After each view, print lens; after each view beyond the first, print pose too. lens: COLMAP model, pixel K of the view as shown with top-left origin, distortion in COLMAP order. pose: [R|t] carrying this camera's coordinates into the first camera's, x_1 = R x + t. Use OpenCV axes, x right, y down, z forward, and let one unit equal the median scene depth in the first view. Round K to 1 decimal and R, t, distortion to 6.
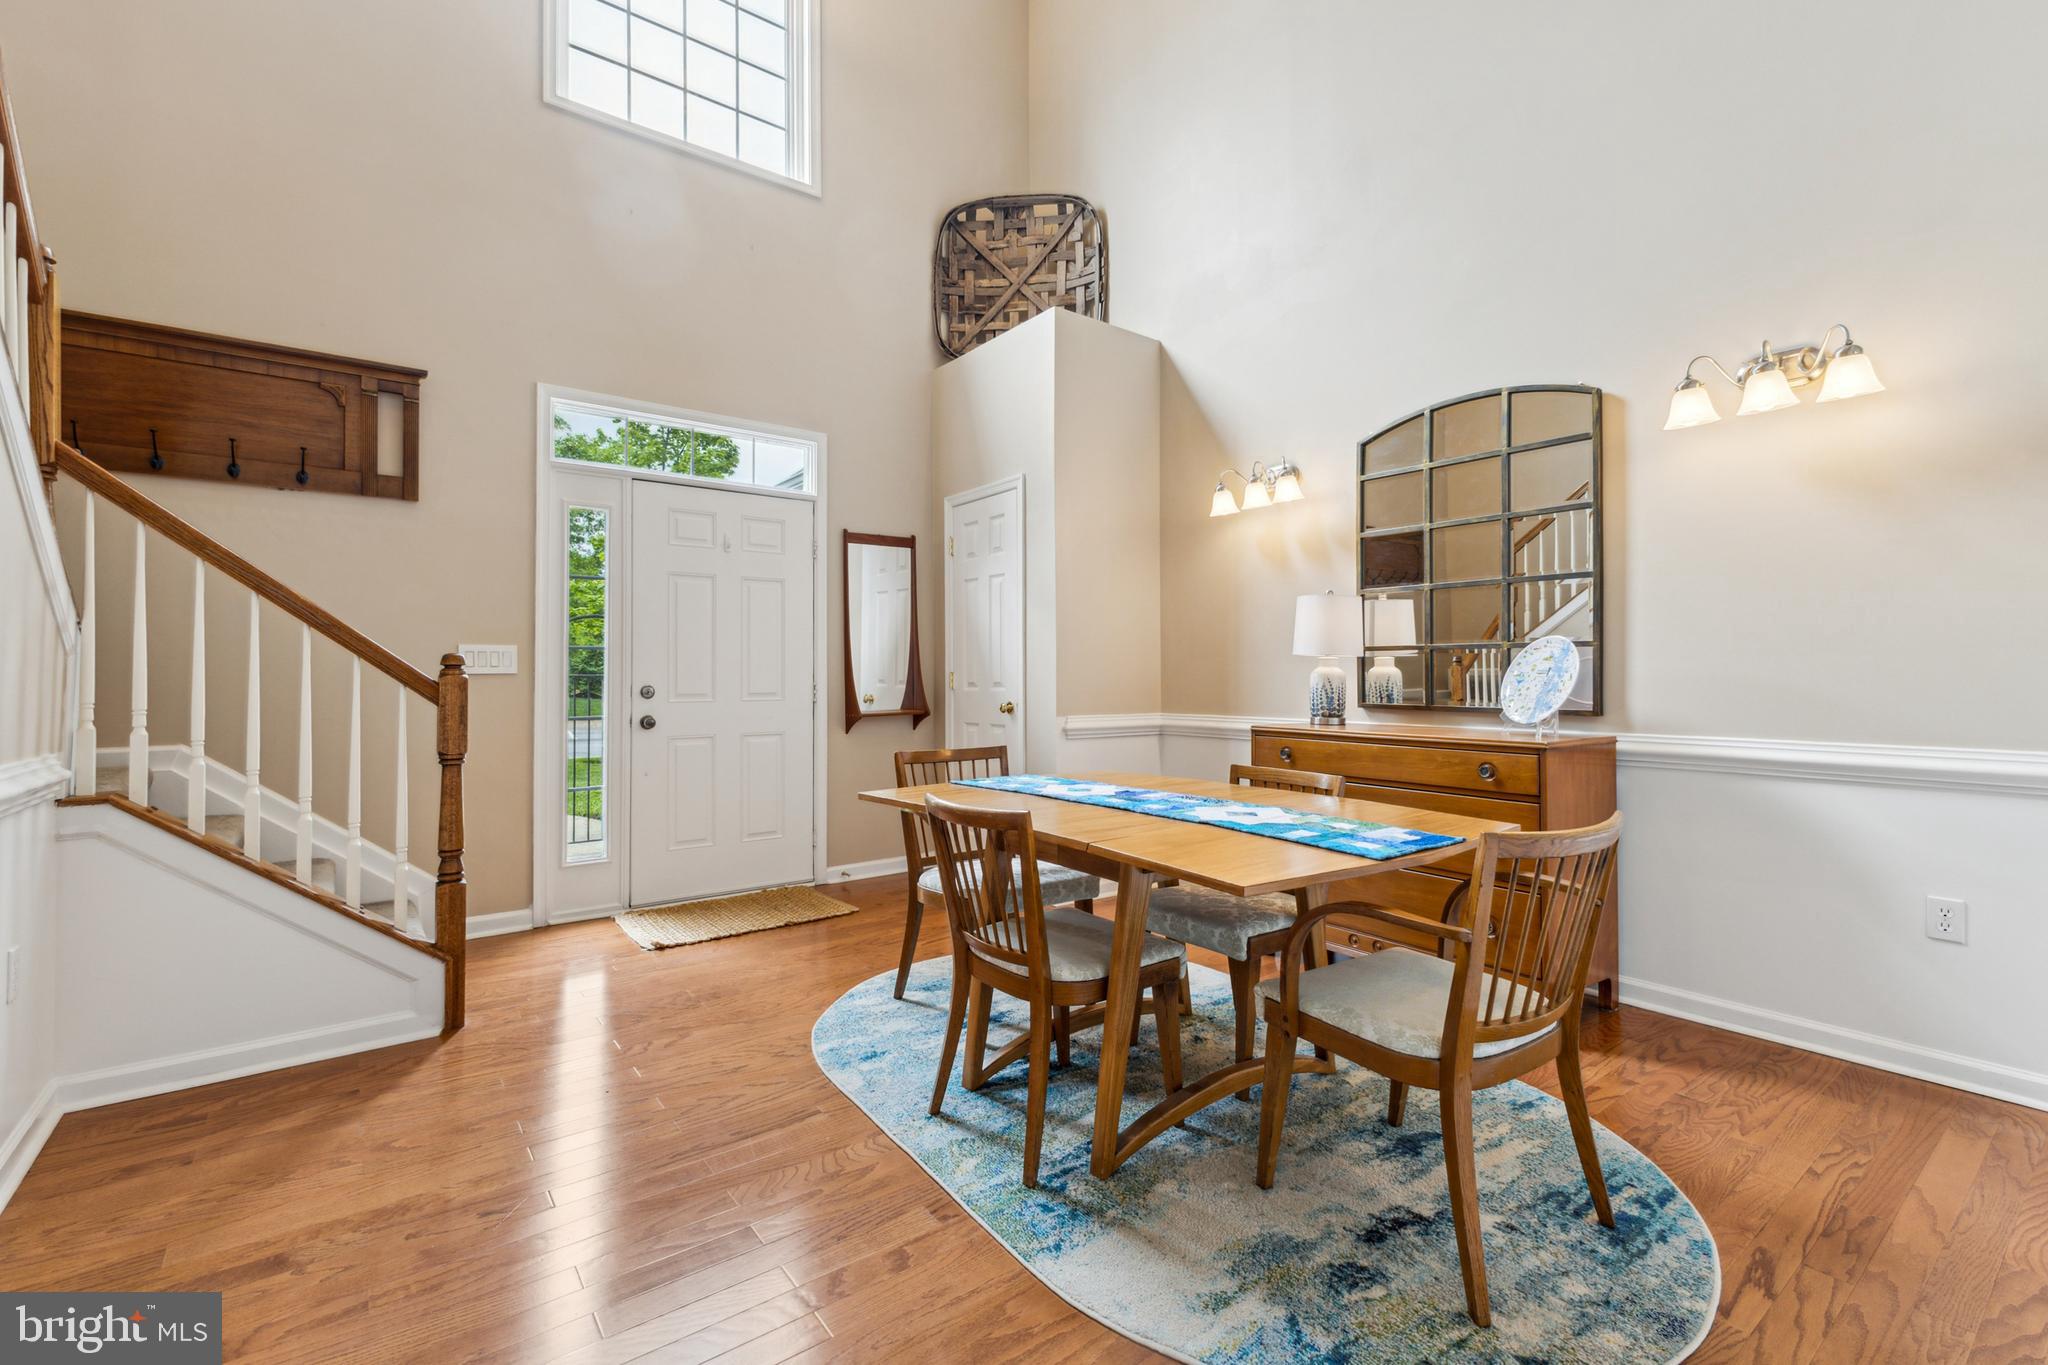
lens RADIAL K [[894.8, 0, 1018.8], [0, 894.8, 675.0], [0, 0, 1]] dist [0.017172, -0.004796]
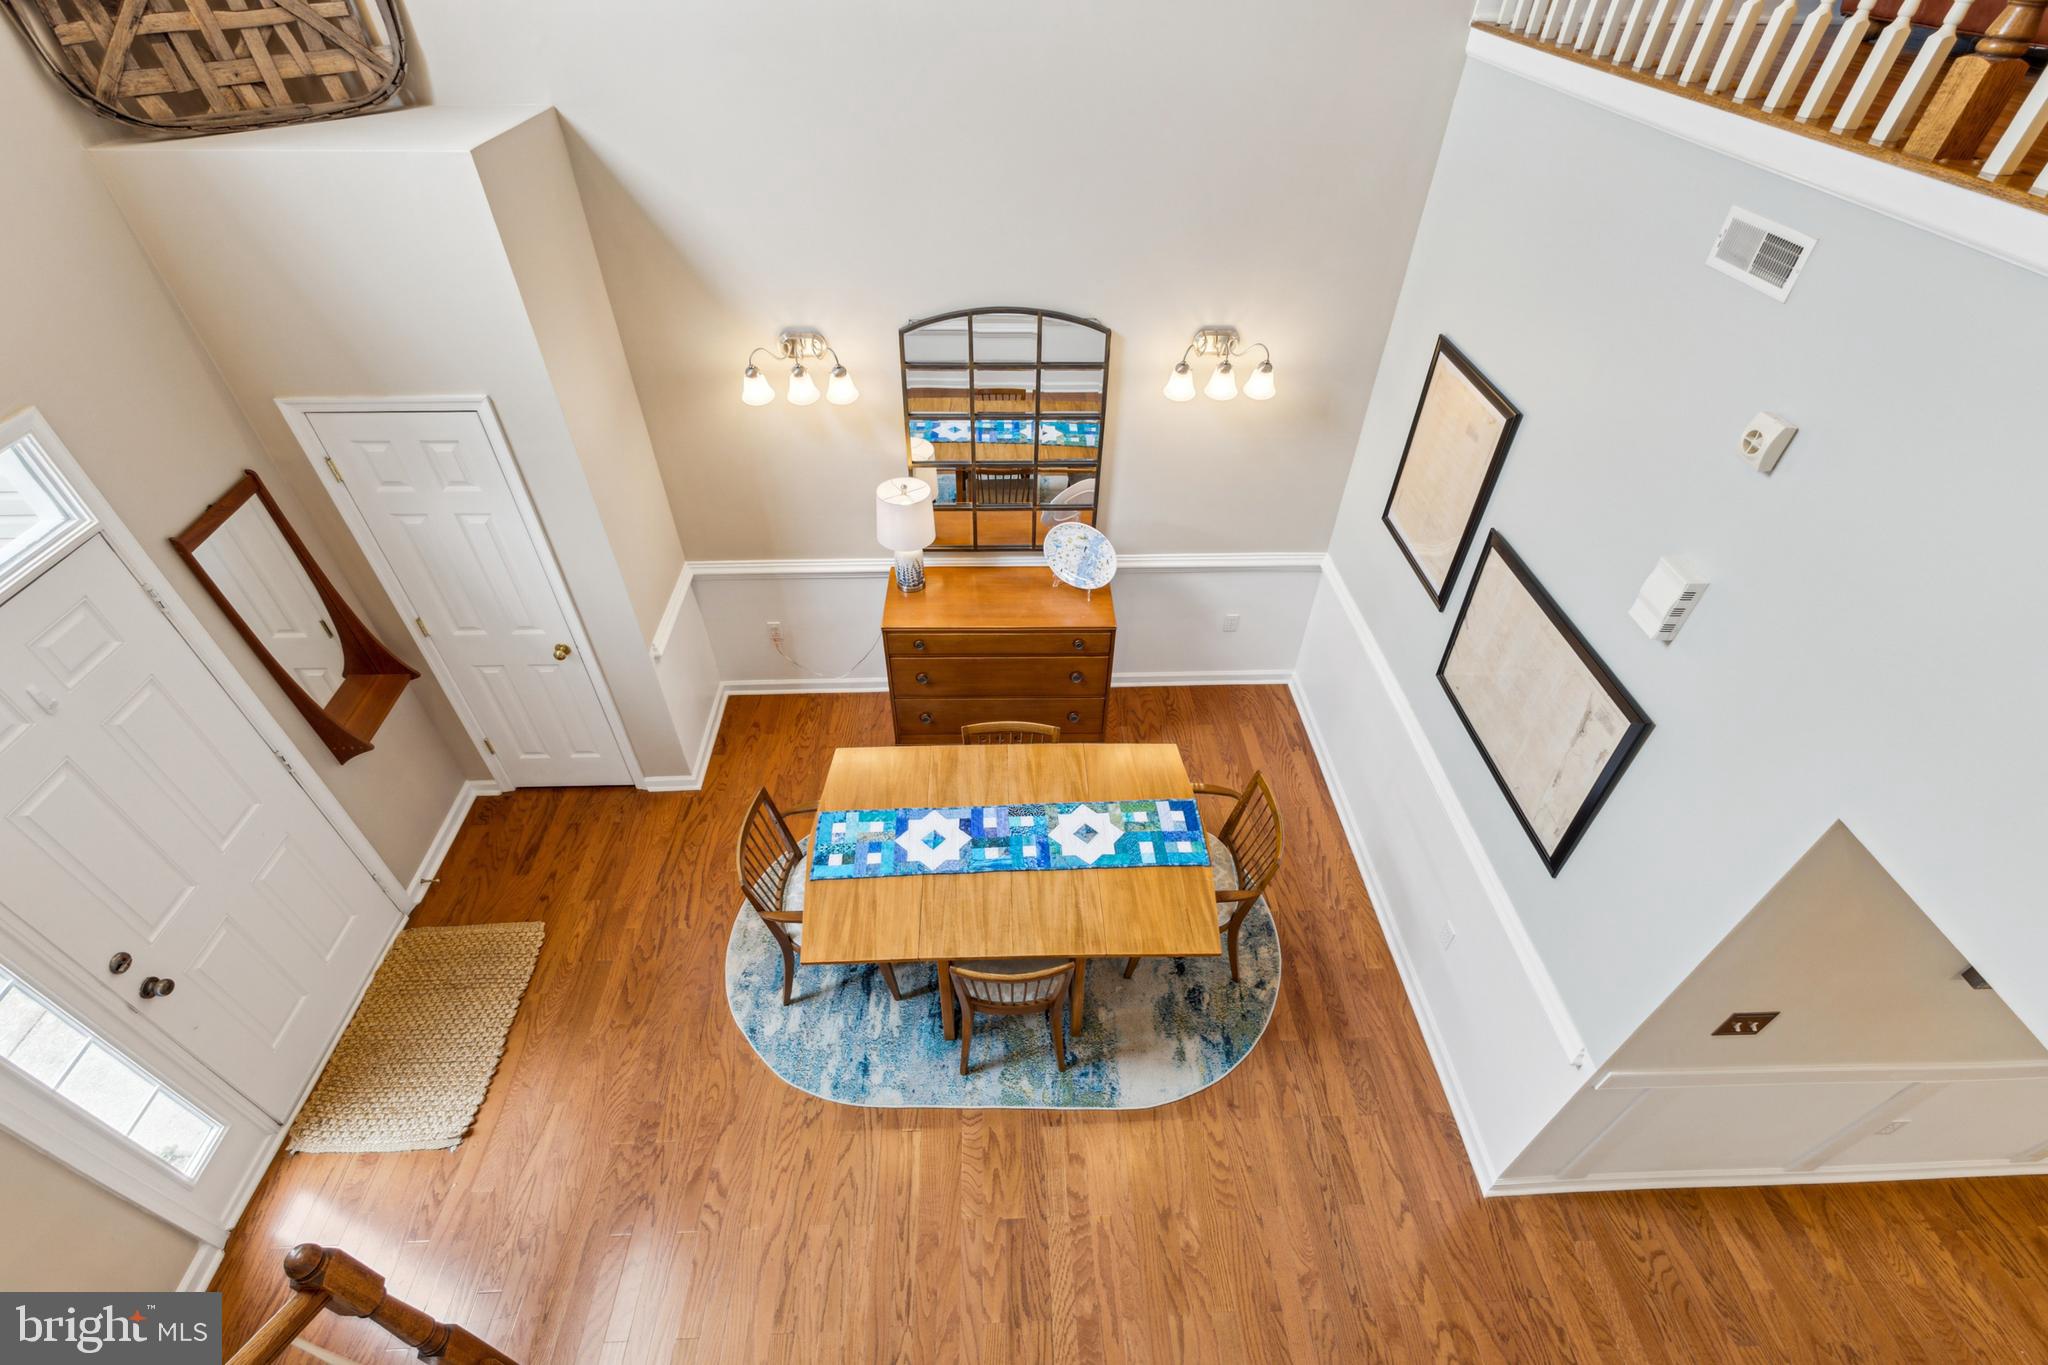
lens RADIAL K [[894.8, 0, 1023.2], [0, 894.8, 694.8], [0, 0, 1]] dist [0.017172, -0.004796]
pose [[0.571179, -0.550068, 0.609245, -0.406793], [-0.012722, 0.736213, 0.676630, -0.690829], [-0.820727, -0.394228, 0.413512, 0.337446]]
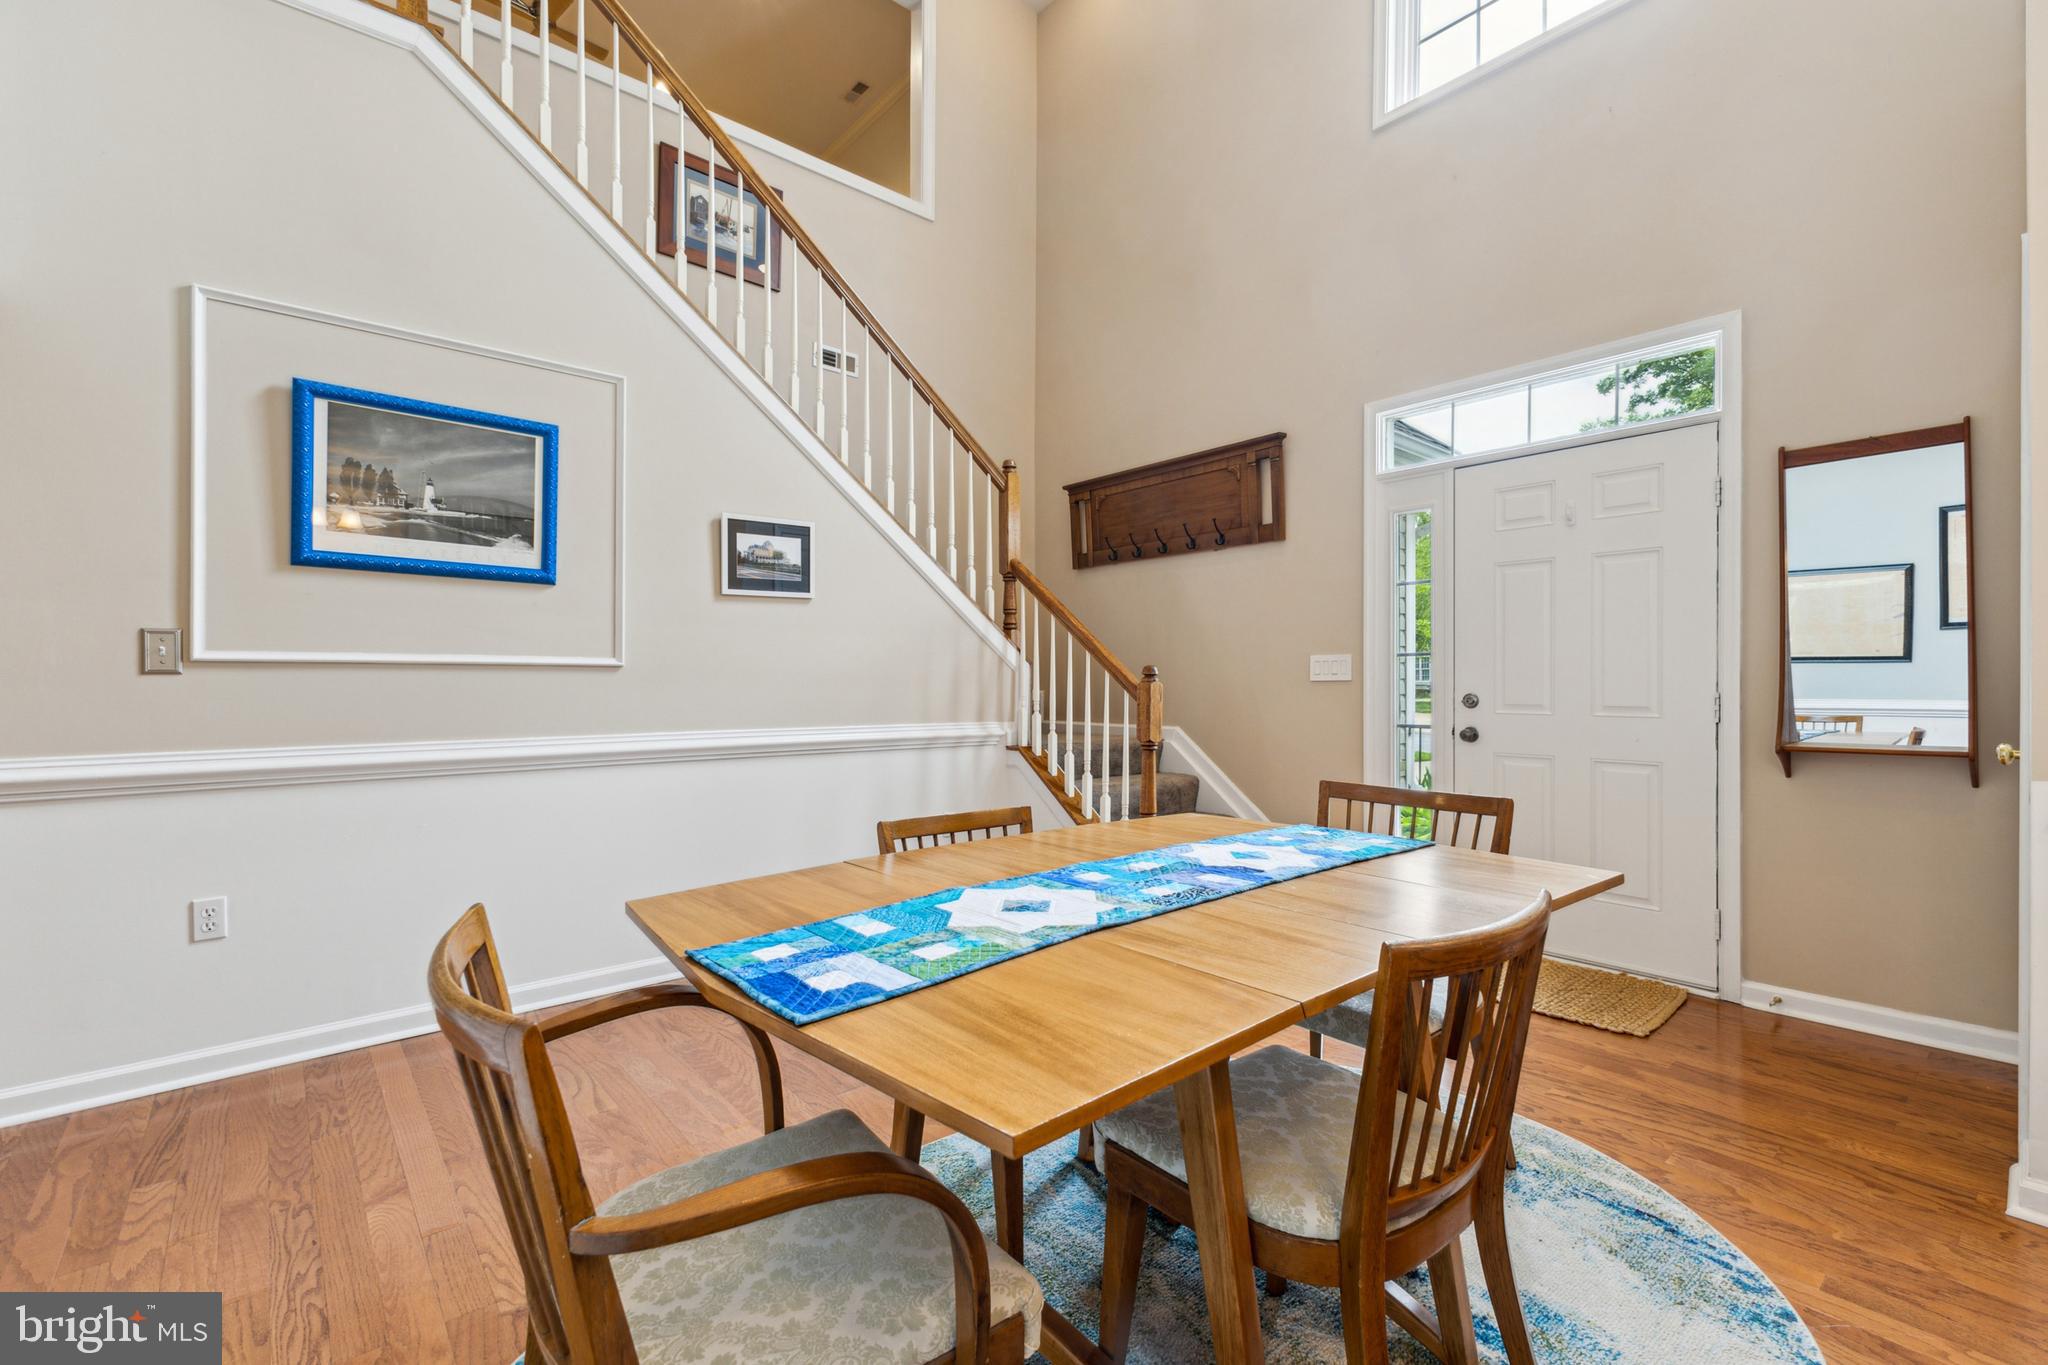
lens RADIAL K [[894.8, 0, 1030.1], [0, 894.8, 689.7], [0, 0, 1]] dist [0.017172, -0.004796]
pose [[0.066143, 0.010013, -0.997760, 0.550247], [-0.001196, 0.999950, 0.009956, -0.000902], [0.997809, 0.000535, 0.066152, 0.608029]]
